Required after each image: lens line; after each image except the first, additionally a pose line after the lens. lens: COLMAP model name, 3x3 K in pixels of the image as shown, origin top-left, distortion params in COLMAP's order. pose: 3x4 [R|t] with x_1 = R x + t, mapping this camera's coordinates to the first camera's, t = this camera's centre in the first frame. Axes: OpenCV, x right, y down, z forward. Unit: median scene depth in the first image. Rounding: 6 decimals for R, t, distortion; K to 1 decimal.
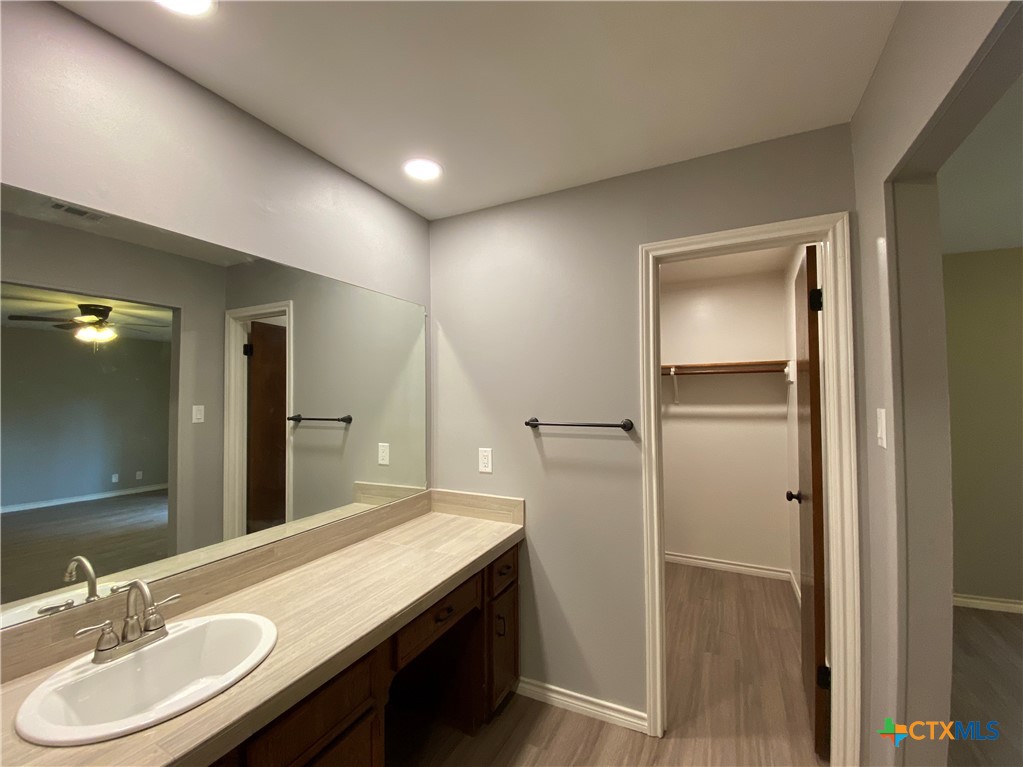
lens RADIAL K [[421.0, 0, 514.5], [0, 421.0, 382.5], [0, 0, 1]] dist [0.001023, -0.000067]
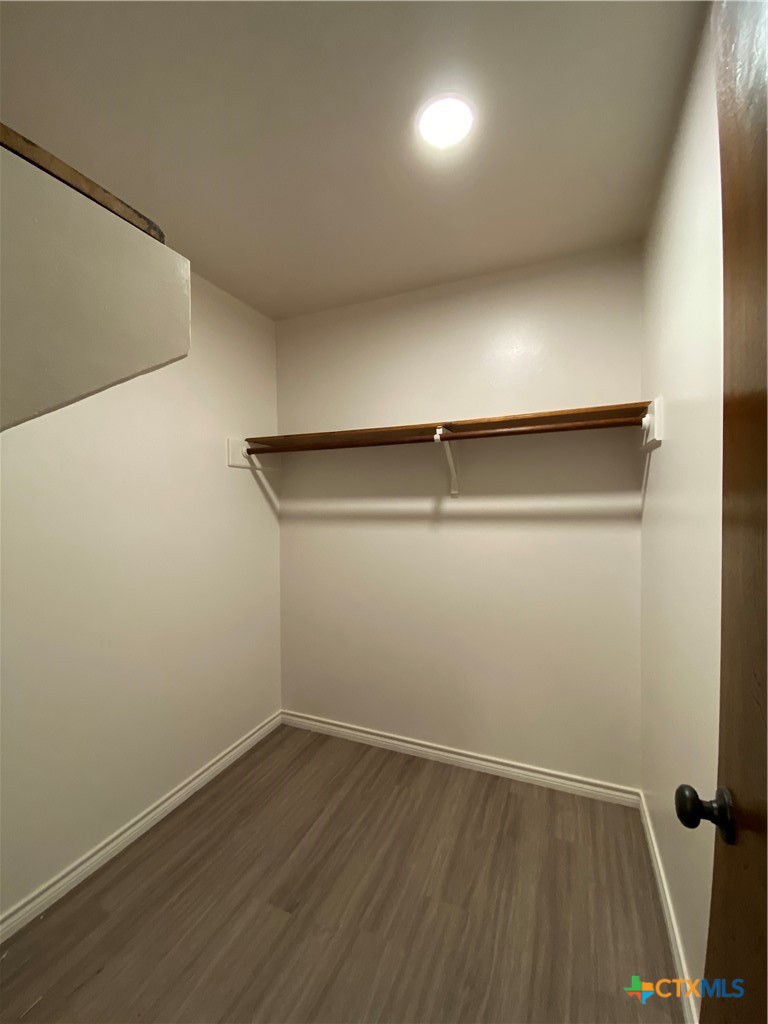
lens RADIAL K [[421.4, 0, 384.0], [0, 421.4, 512.0], [0, 0, 1]] dist [0.001023, -0.000067]
pose [[0.998041, -0.012712, 0.061252, 0.287886], [0.008932, 0.998061, 0.061596, 0.041798], [-0.061916, -0.060928, 0.996220, 0.487551]]
